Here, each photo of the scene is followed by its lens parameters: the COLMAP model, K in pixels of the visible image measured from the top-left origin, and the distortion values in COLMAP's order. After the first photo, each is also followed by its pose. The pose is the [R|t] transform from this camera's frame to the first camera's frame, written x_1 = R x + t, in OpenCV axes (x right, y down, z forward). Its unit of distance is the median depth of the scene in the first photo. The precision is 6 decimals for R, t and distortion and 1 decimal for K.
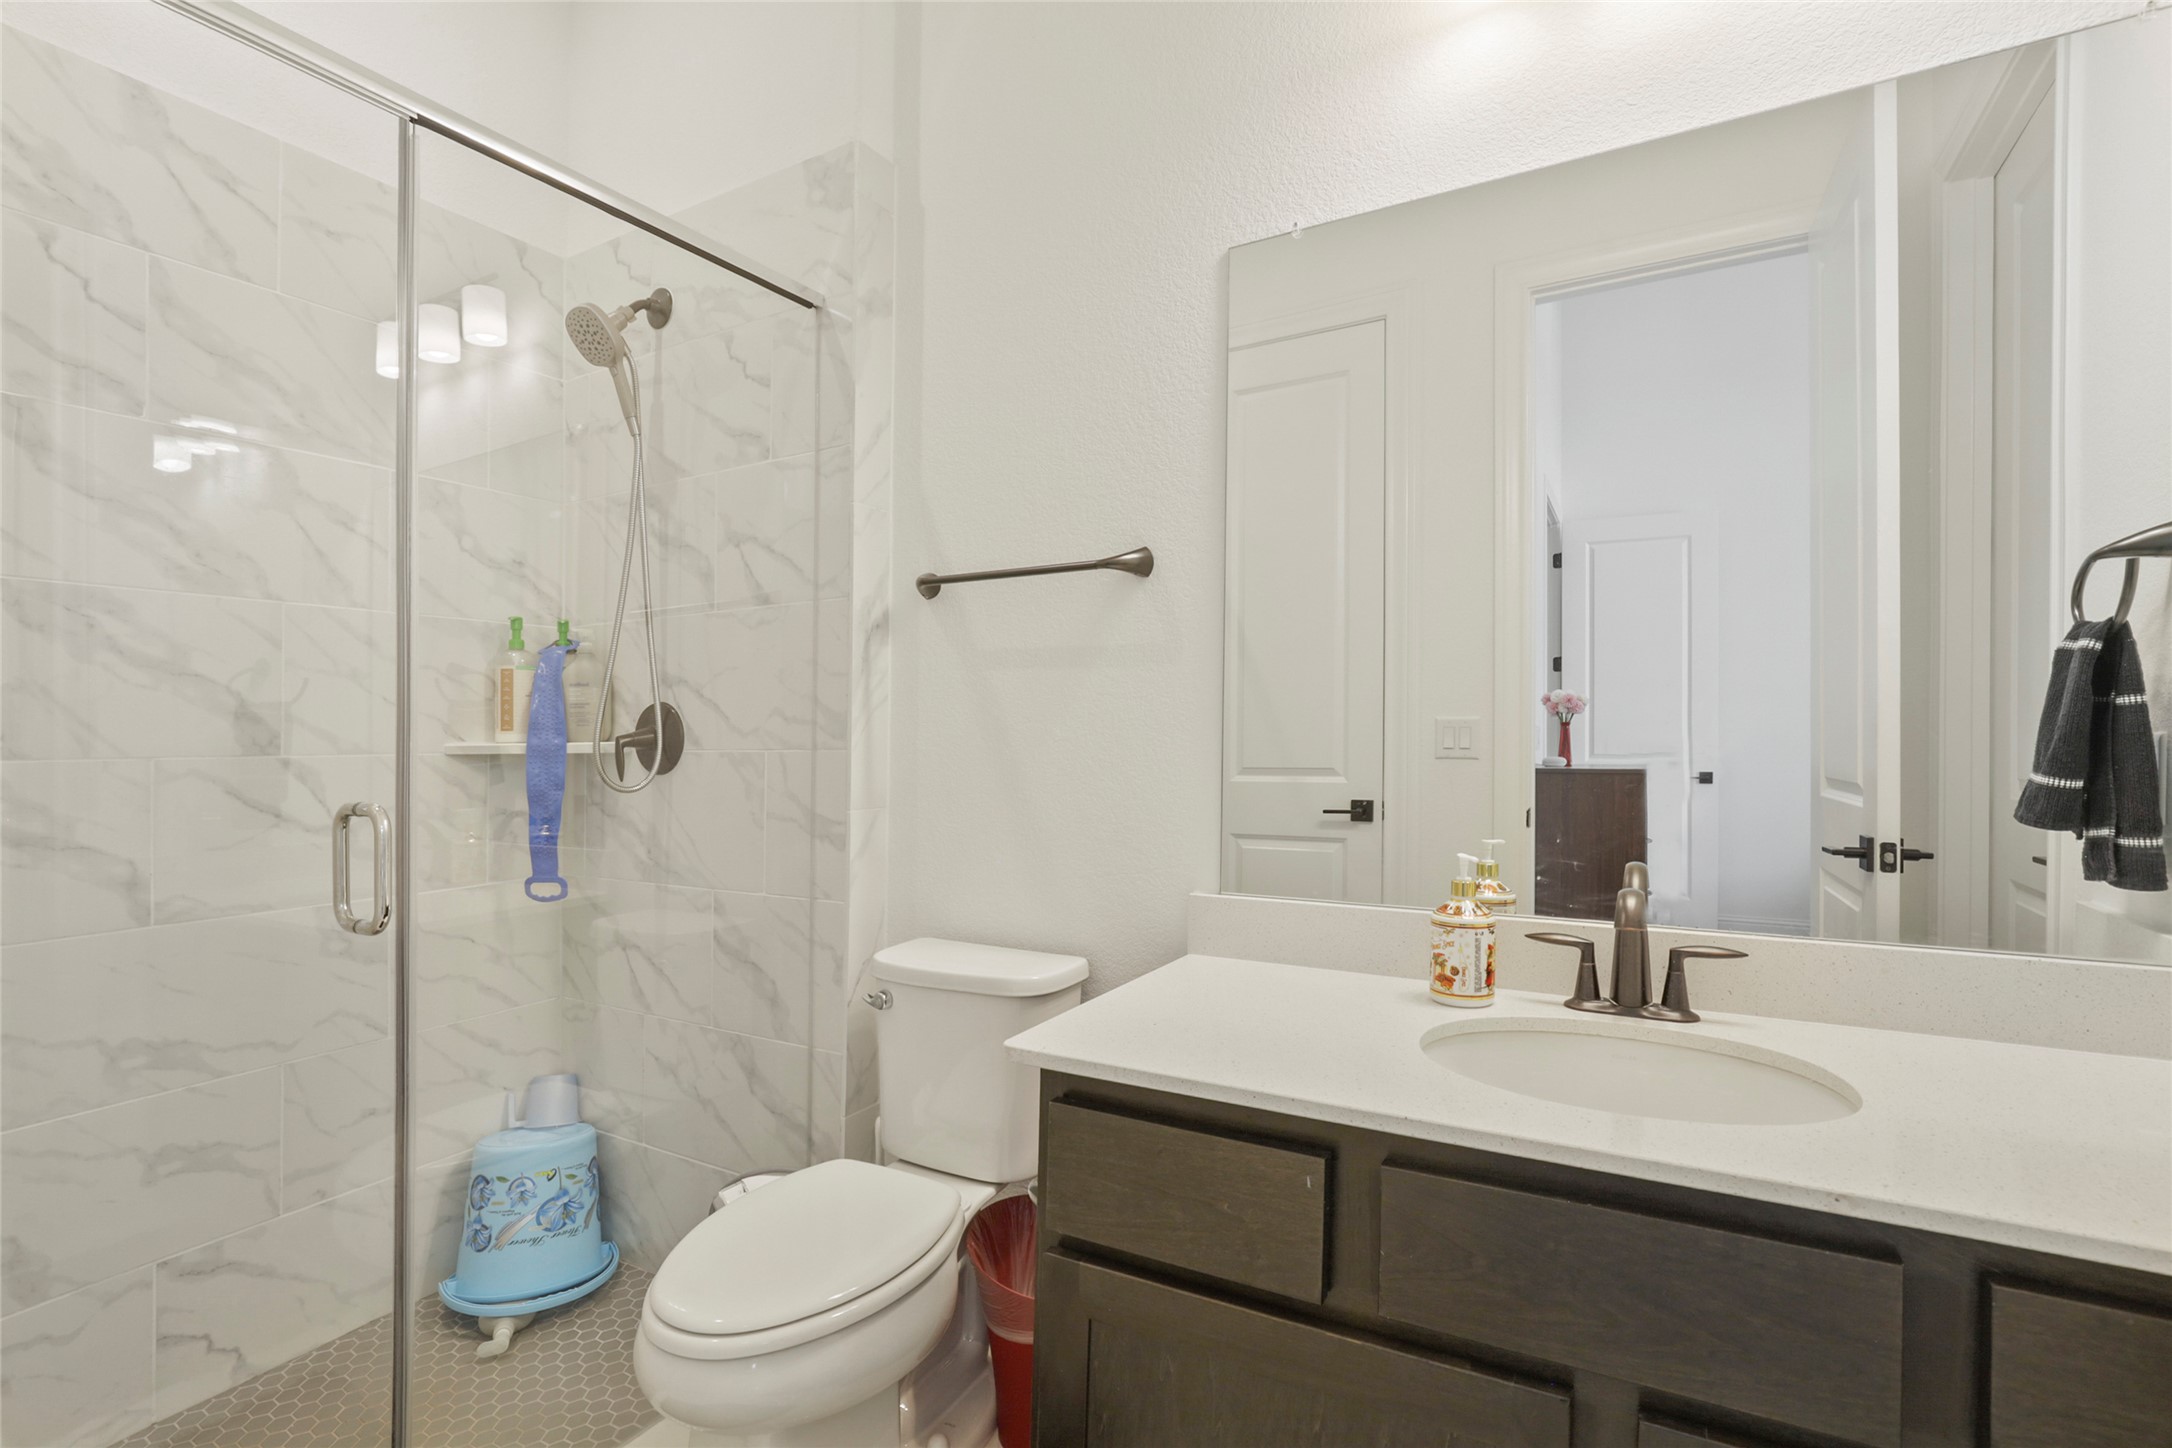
lens RADIAL K [[998.7, 0, 1082.9], [0, 998.7, 734.9], [0, 0, 1]] dist [-0.032348, 0.004586]
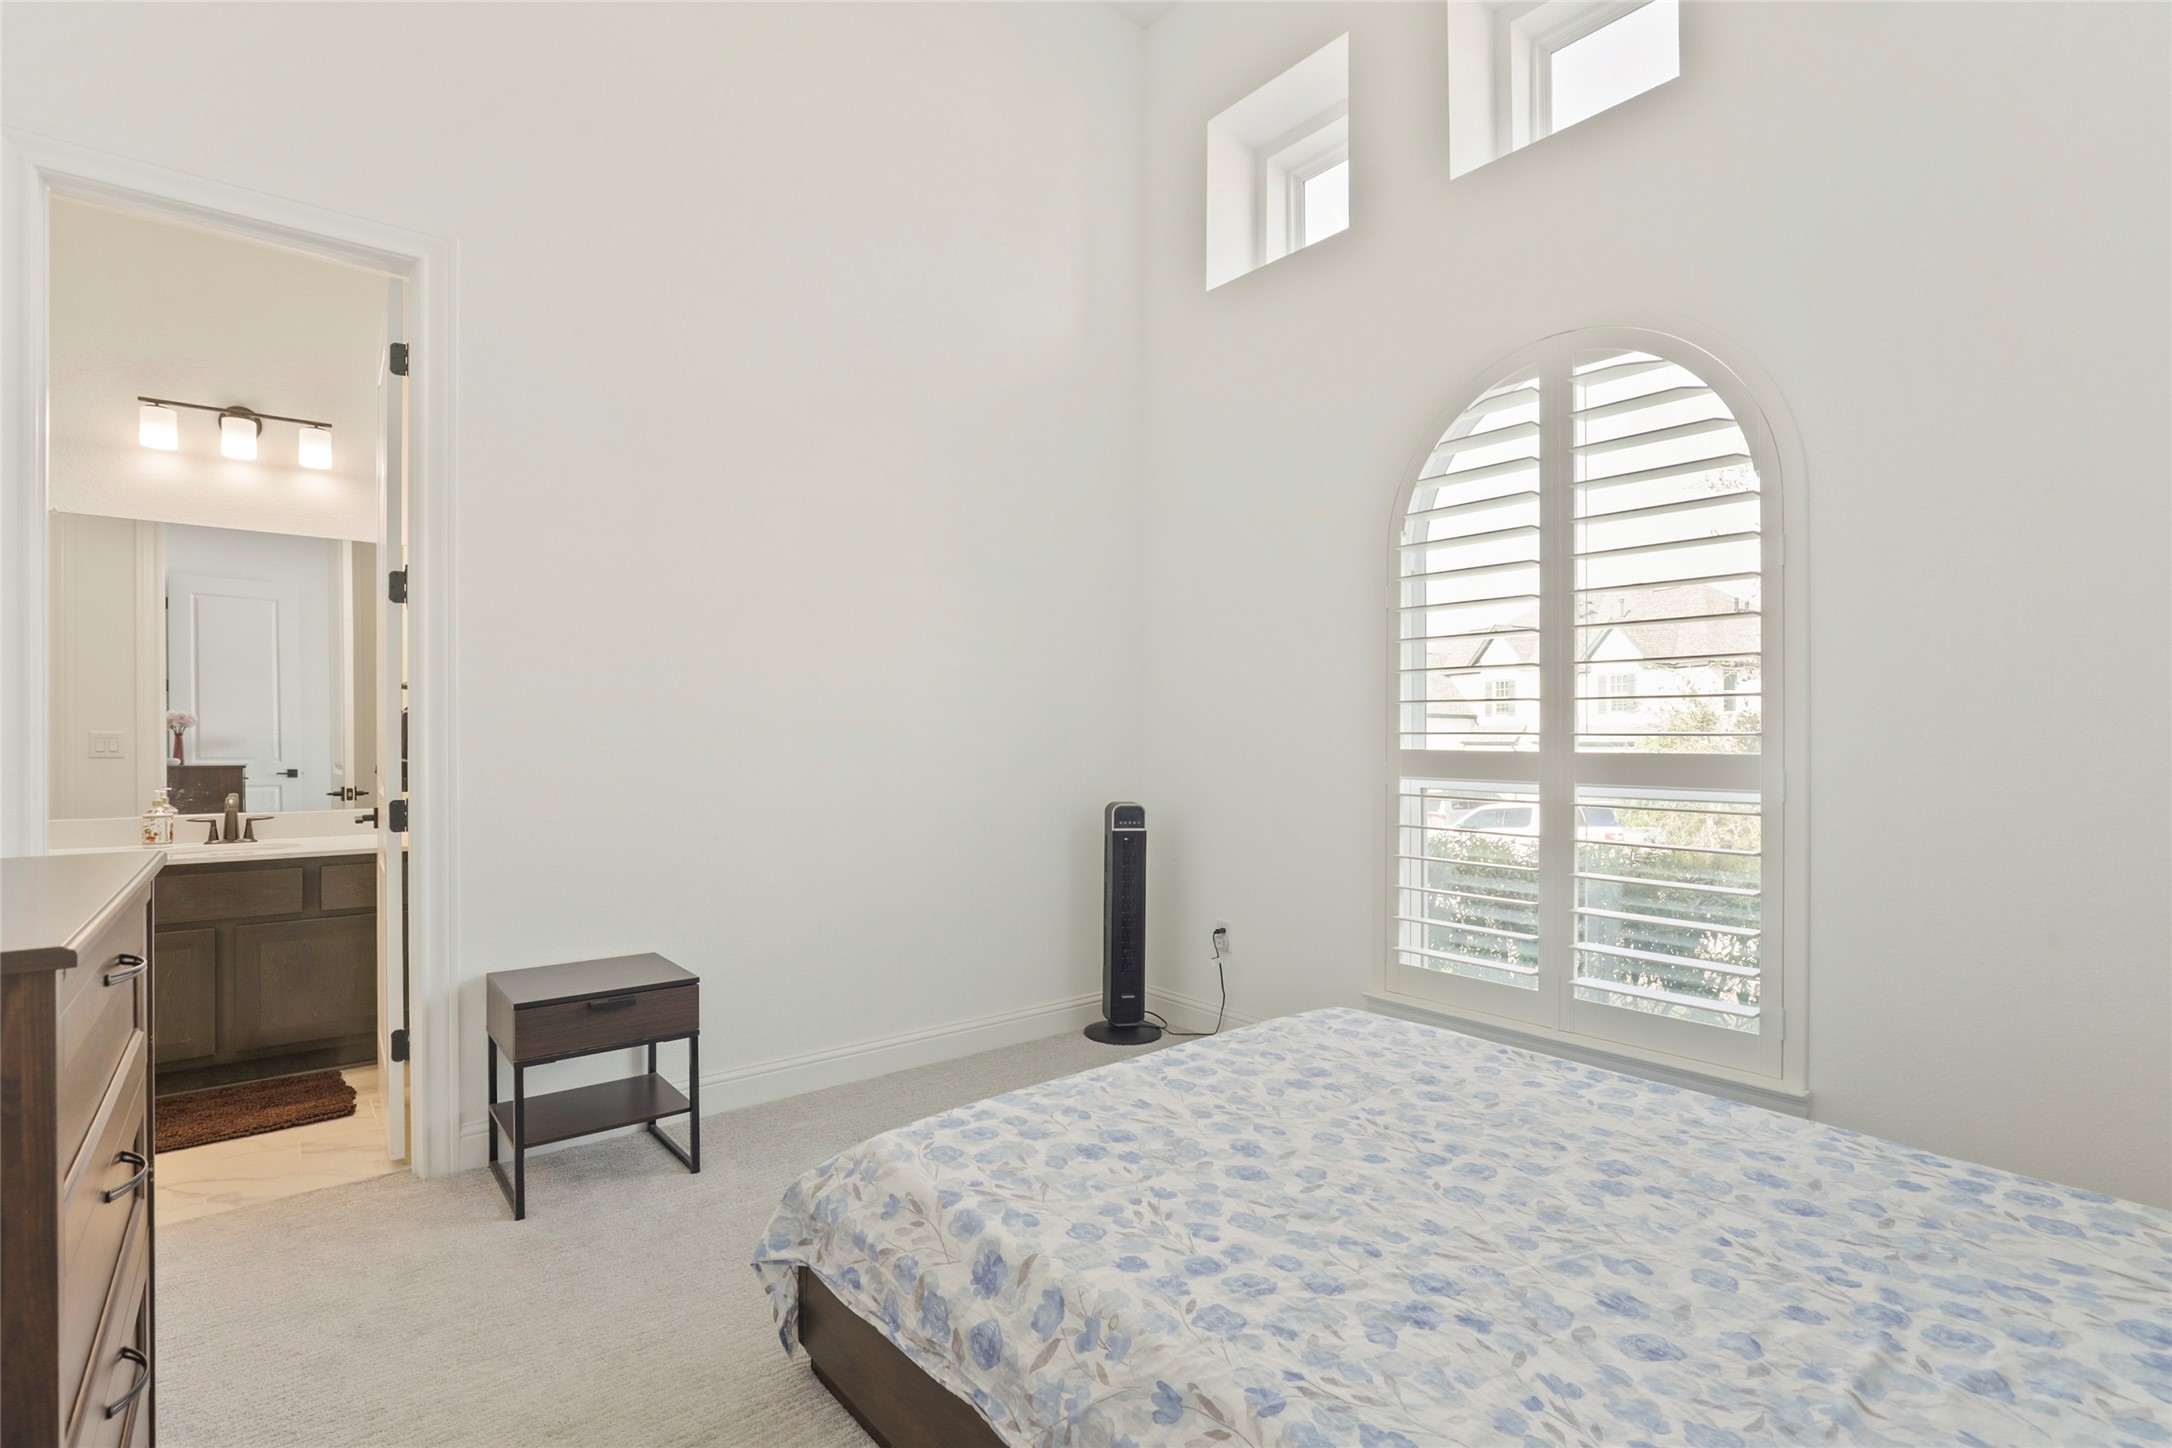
lens RADIAL K [[998.7, 0, 1082.0], [0, 998.7, 738.3], [0, 0, 1]] dist [-0.032348, 0.004586]
pose [[0.340869, 0.011278, 0.940043, -0.880969], [-0.008358, 0.999925, -0.008965, -0.009870], [-0.940074, -0.004801, 0.340938, -1.584879]]
